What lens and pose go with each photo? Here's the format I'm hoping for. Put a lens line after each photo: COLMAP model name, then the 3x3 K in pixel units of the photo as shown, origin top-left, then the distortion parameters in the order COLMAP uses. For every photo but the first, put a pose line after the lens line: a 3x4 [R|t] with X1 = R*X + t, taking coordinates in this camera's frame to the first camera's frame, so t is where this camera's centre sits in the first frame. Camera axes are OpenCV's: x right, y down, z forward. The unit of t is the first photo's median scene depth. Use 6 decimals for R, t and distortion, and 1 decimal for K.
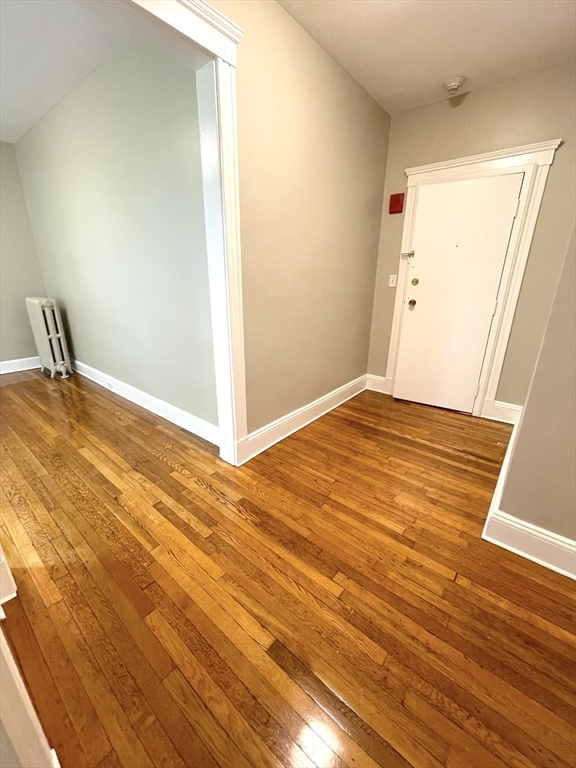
lens RADIAL K [[313.7, 0, 291.8], [0, 313.7, 381.6], [0, 0, 1]] dist [-0.003855, -0.000839]
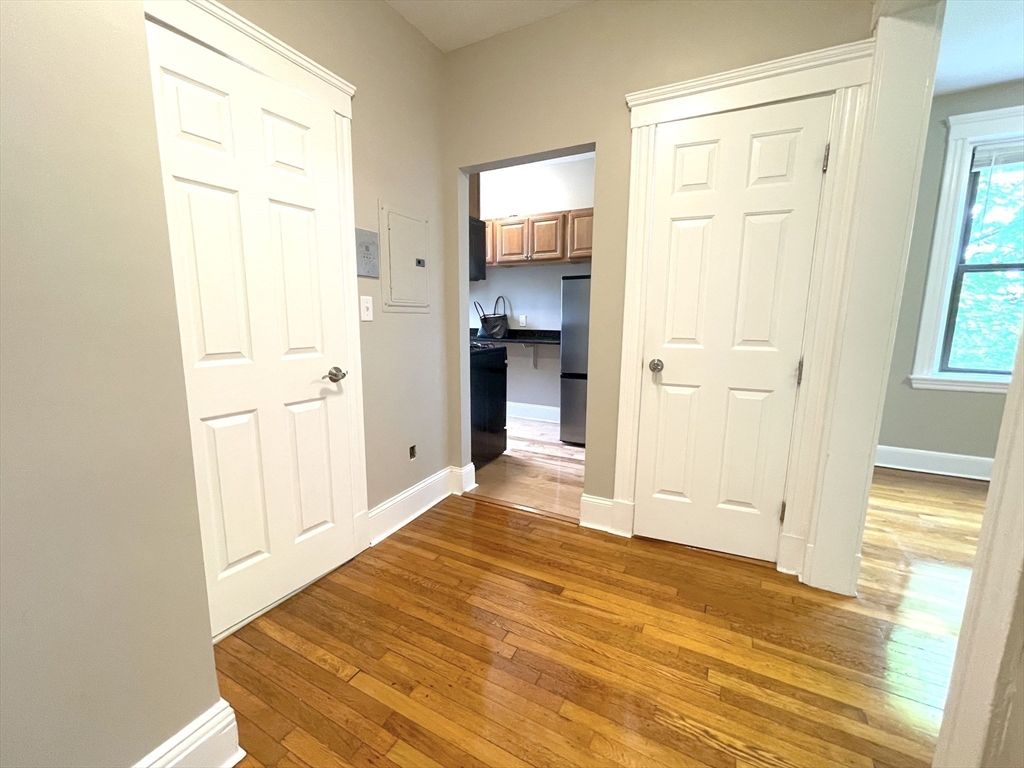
lens RADIAL K [[418.3, 0, 512.5], [0, 418.3, 384.4], [0, 0, 1]] dist [-0.003855, -0.000839]
pose [[-0.981493, 0.013061, -0.191051, 0.280112], [-0.078276, 0.883155, 0.462504, -0.390186], [0.174769, 0.468899, -0.865788, 1.329884]]
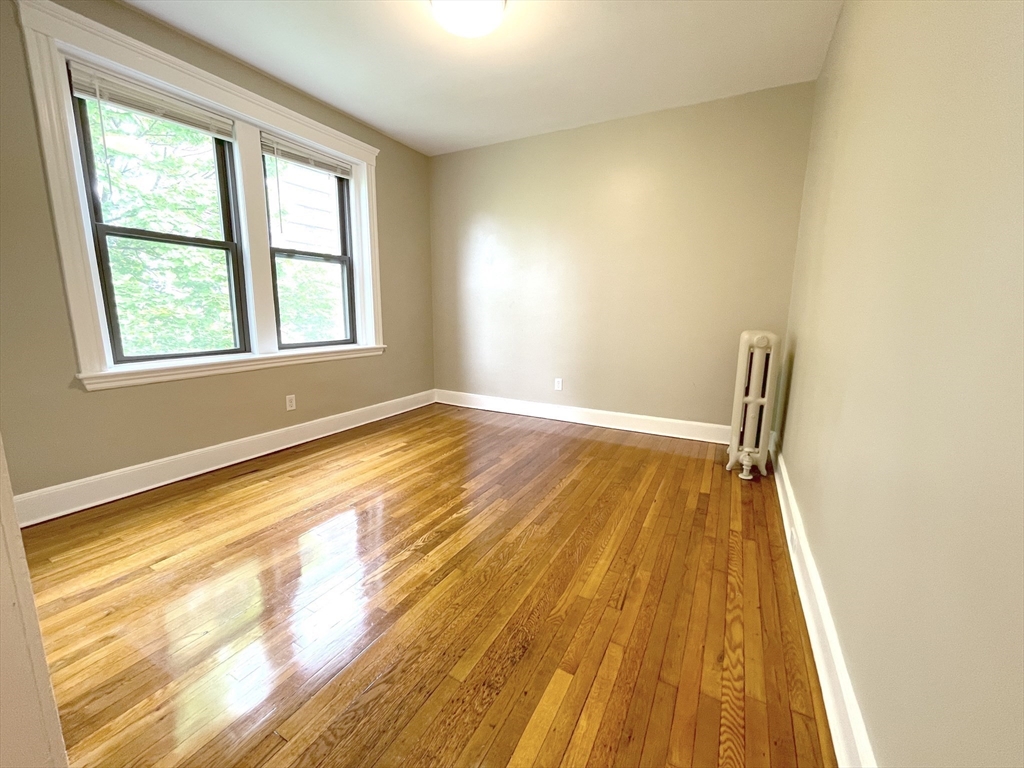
lens RADIAL K [[418.3, 0, 508.4], [0, 418.3, 385.9], [0, 0, 1]] dist [-0.003855, -0.000839]
pose [[0.176955, 0.160524, -0.971040, -0.309623], [-0.321934, 0.941778, 0.097020, -0.230814], [0.930078, 0.295442, 0.218331, 0.990924]]
